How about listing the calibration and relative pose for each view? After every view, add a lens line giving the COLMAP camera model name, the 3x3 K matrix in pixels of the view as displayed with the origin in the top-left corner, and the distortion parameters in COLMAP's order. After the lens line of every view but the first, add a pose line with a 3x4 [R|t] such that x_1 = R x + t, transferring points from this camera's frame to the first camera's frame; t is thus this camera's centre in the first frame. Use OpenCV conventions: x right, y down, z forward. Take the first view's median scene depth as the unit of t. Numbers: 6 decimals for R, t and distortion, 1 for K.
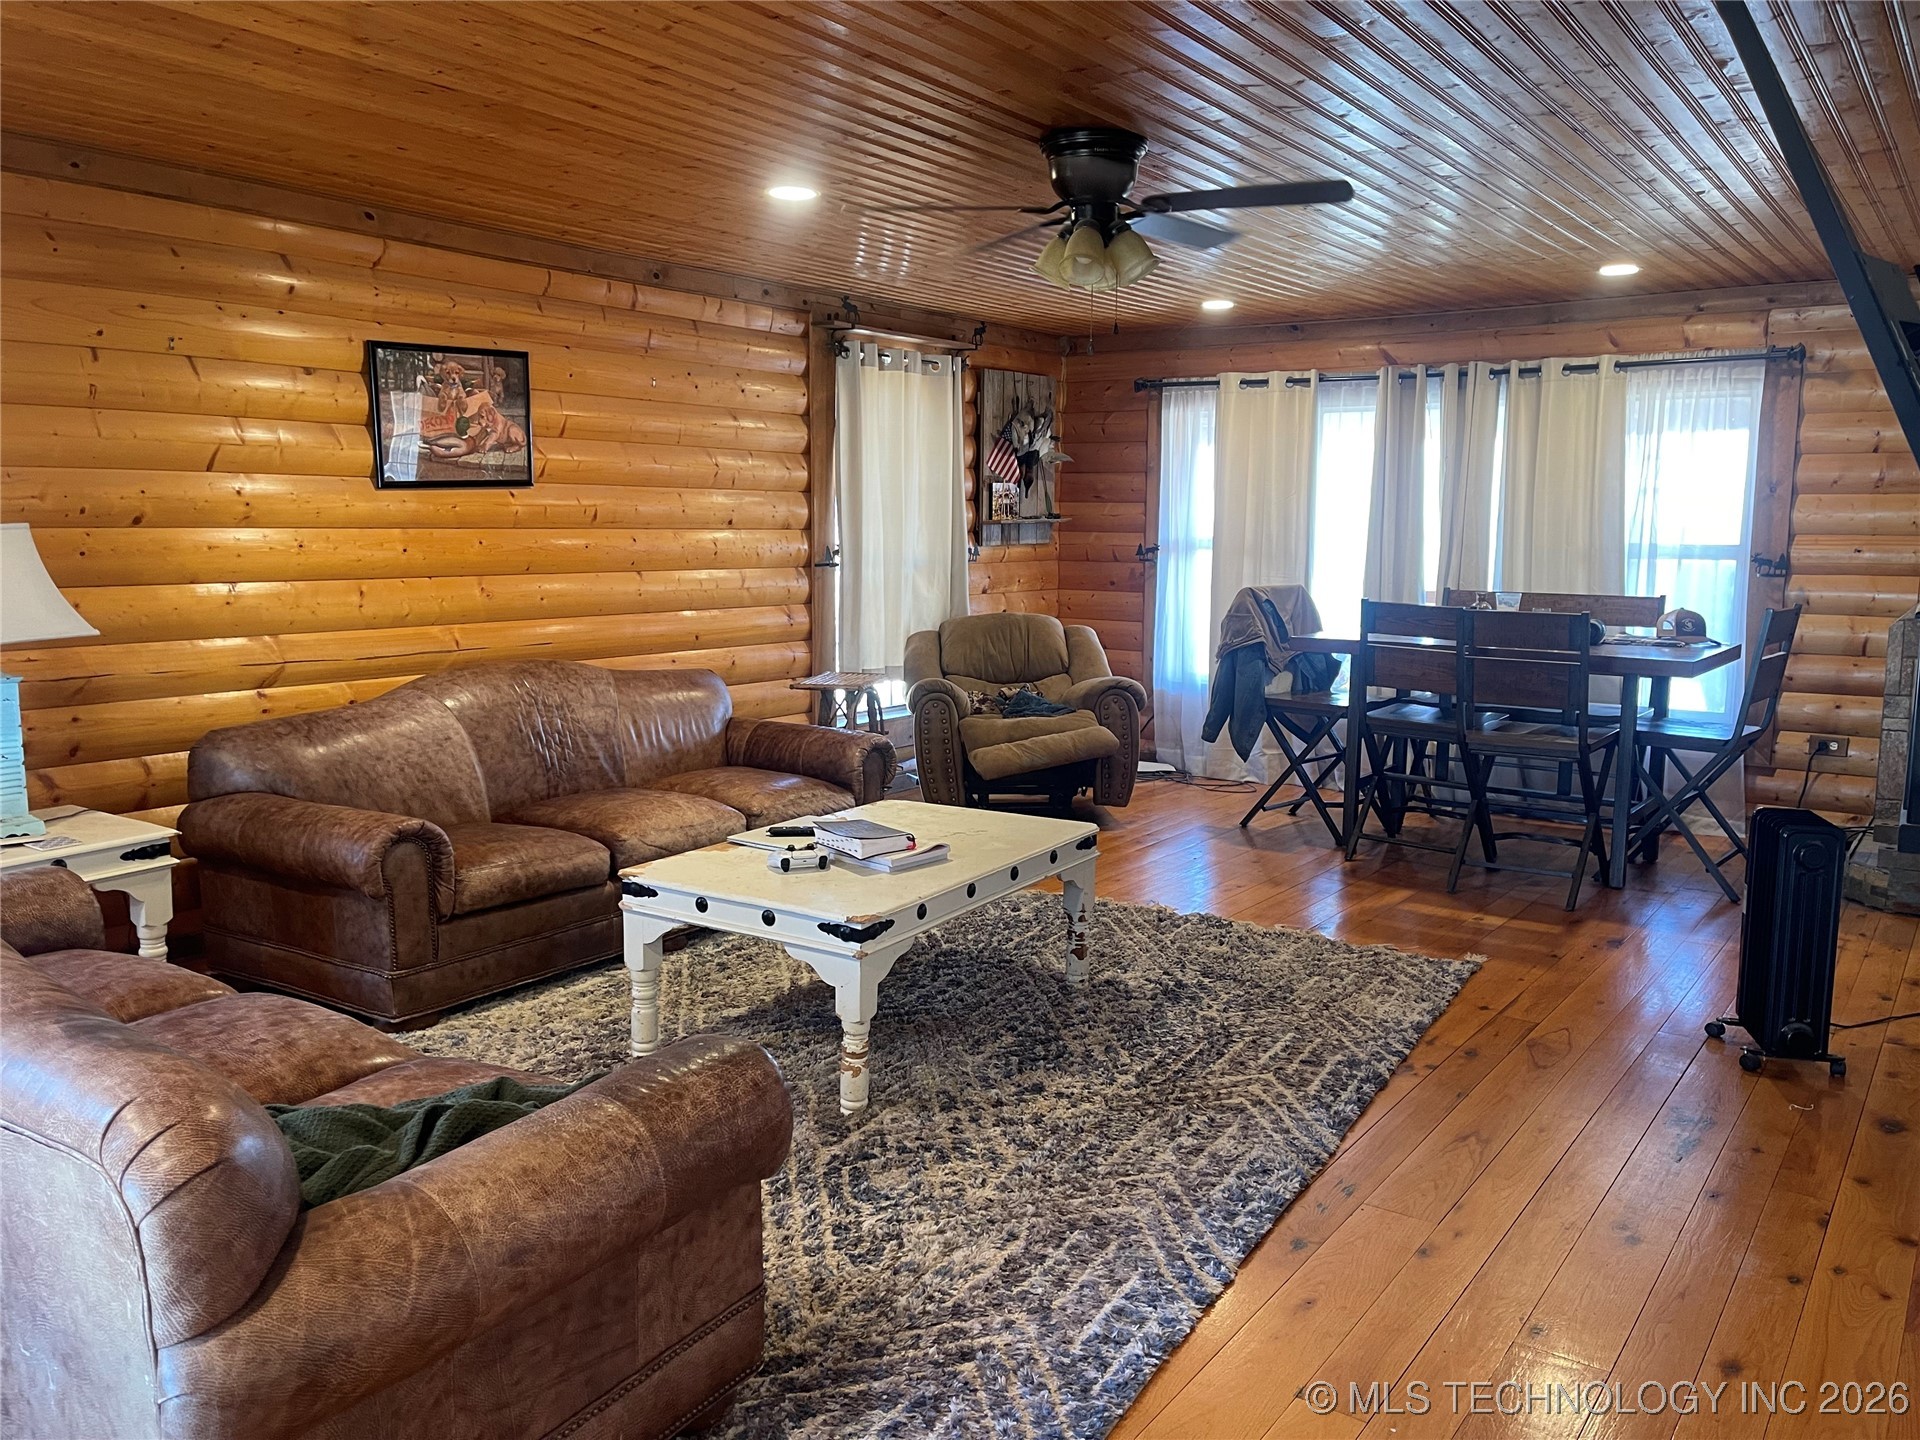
lens RADIAL K [[1452.9, 0, 965.6], [0, 1452.9, 723.9], [0, 0, 1]] dist [0.054496, -0.067792]
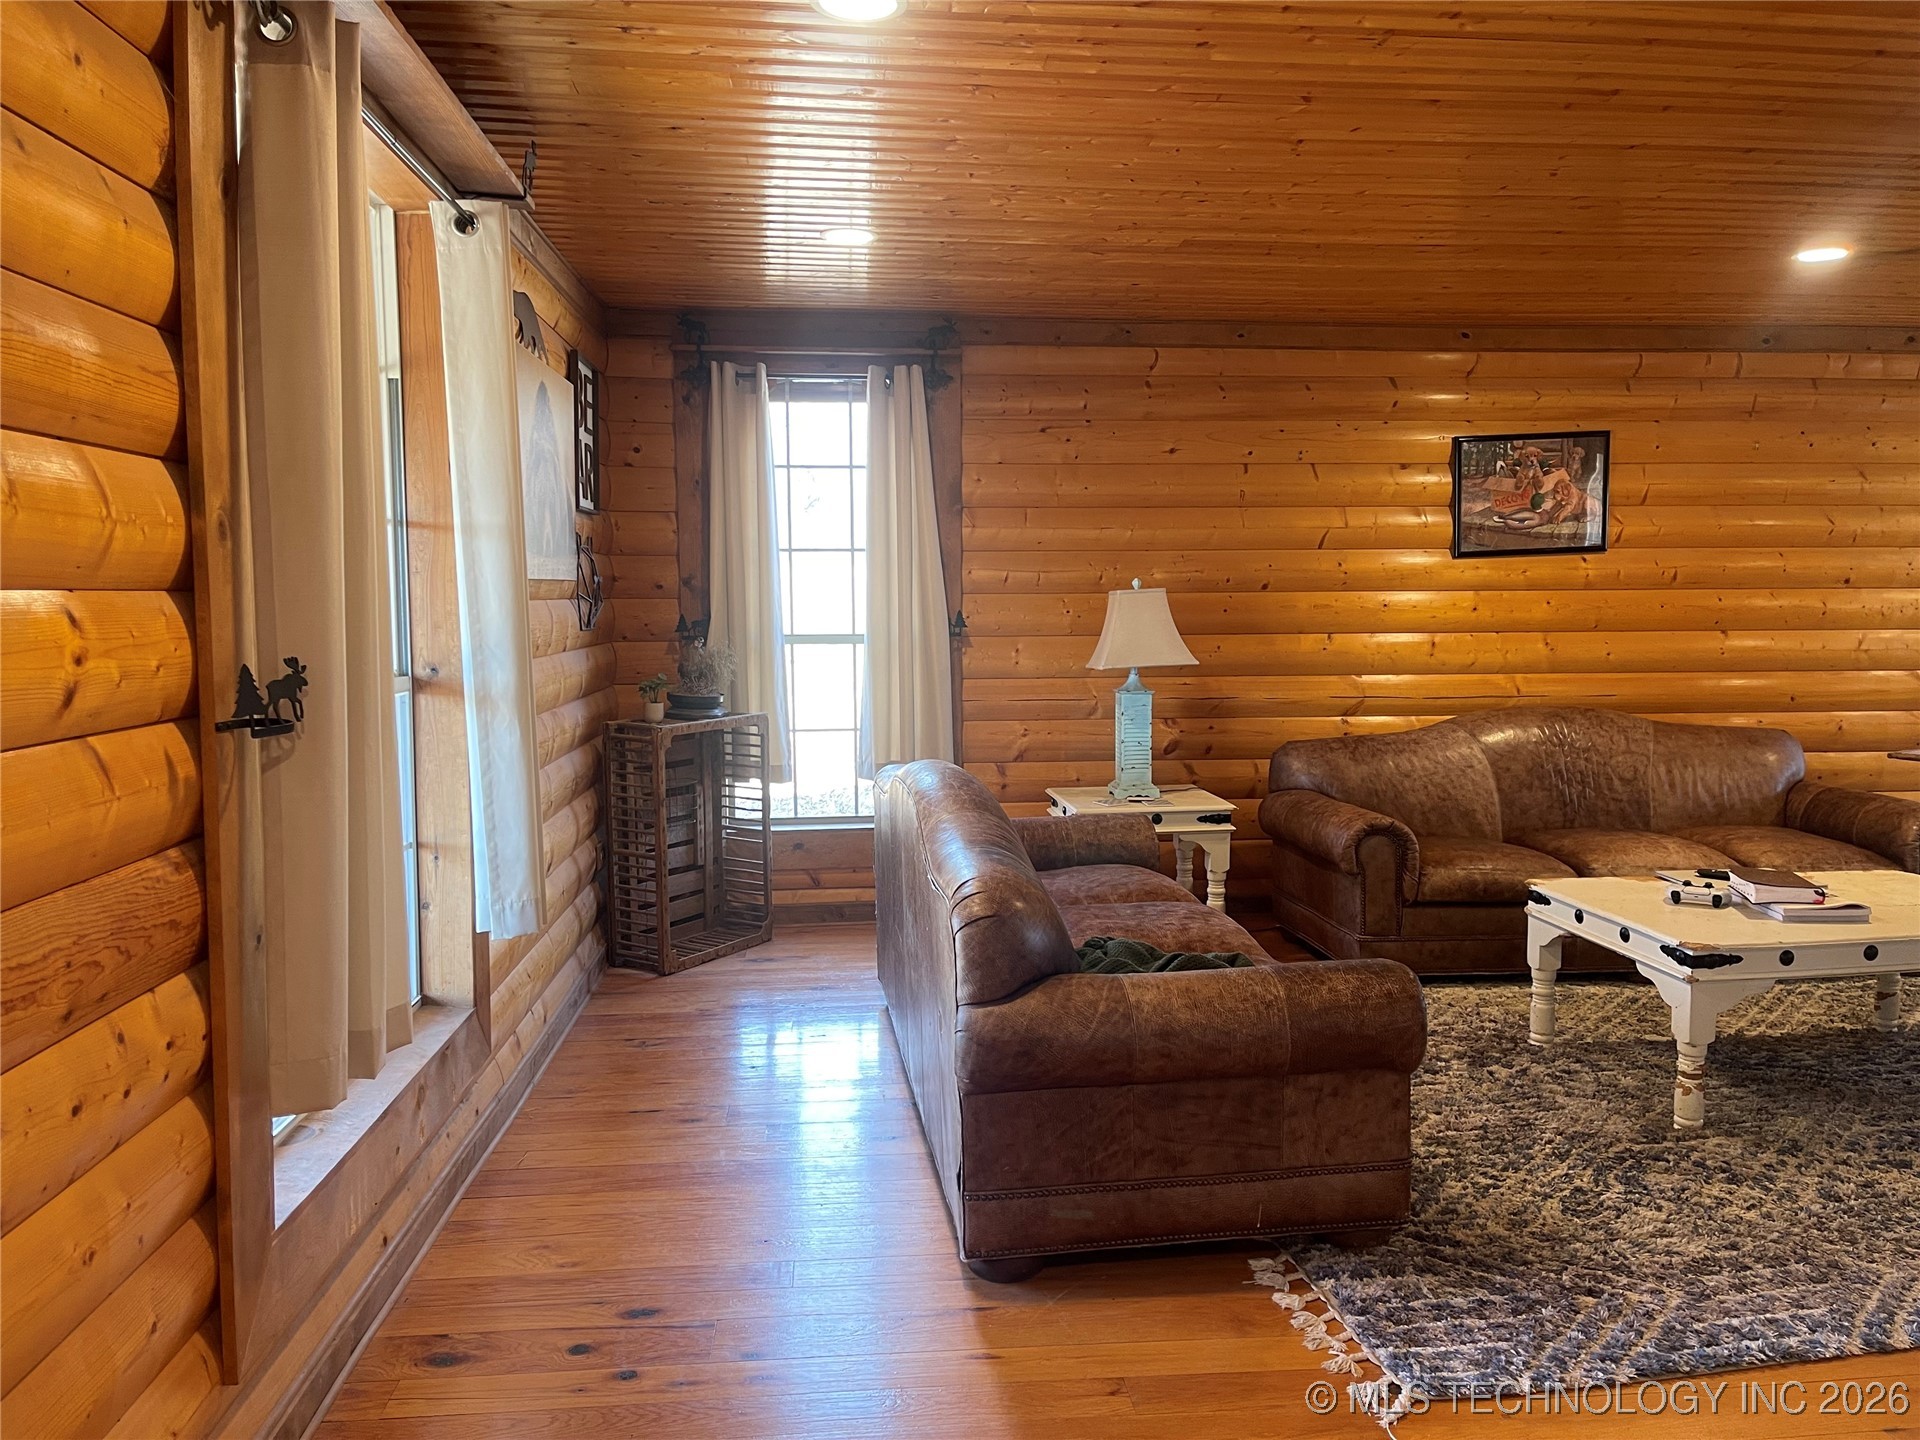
lens RADIAL K [[1452.9, 0, 958.6], [0, 1452.9, 726.2], [0, 0, 1]] dist [0.054496, -0.067792]
pose [[0.646769, 0.061101, -0.760235, 0.338576], [-0.096412, 0.995339, -0.002026, 0.024597], [0.756568, 0.074606, 0.649645, -0.104022]]
